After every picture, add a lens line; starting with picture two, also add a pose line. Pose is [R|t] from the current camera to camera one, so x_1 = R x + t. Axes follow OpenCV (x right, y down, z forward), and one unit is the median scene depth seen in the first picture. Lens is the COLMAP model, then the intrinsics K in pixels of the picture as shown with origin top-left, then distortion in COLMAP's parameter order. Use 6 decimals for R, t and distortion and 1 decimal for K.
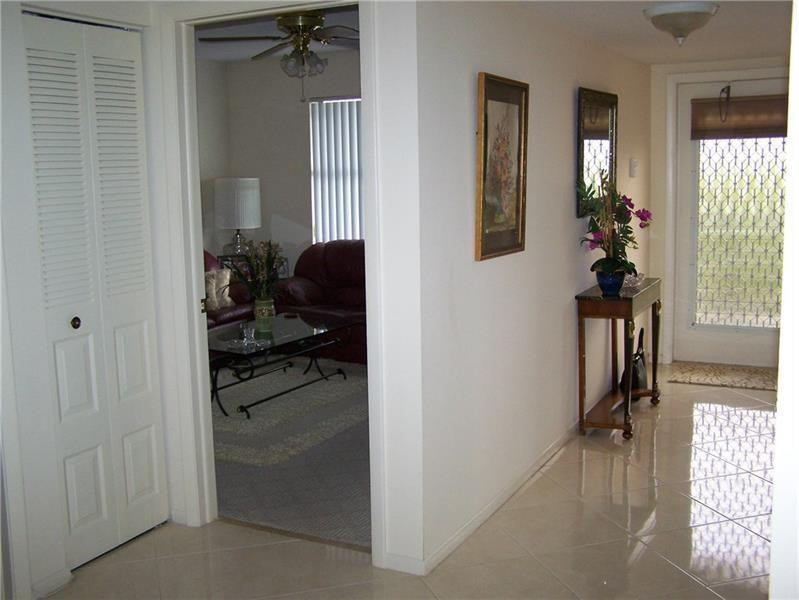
lens RADIAL K [[887.8, 0, 400.4], [0, 887.8, 301.4], [0, 0, 1]] dist [-0.100531, 0.000000]
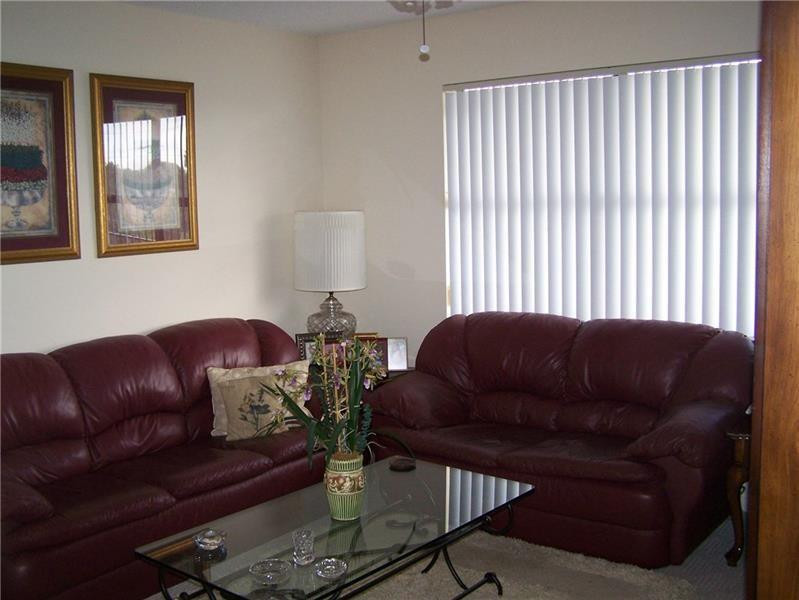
lens RADIAL K [[887.8, 0, 398.6], [0, 887.8, 300.8], [0, 0, 1]] dist [-0.100531, 0.000000]
pose [[0.987192, 0.009310, -0.159266, -0.032659], [-0.014168, 0.999467, -0.029395, -0.057851], [0.158908, 0.031275, 0.986798, 0.380133]]
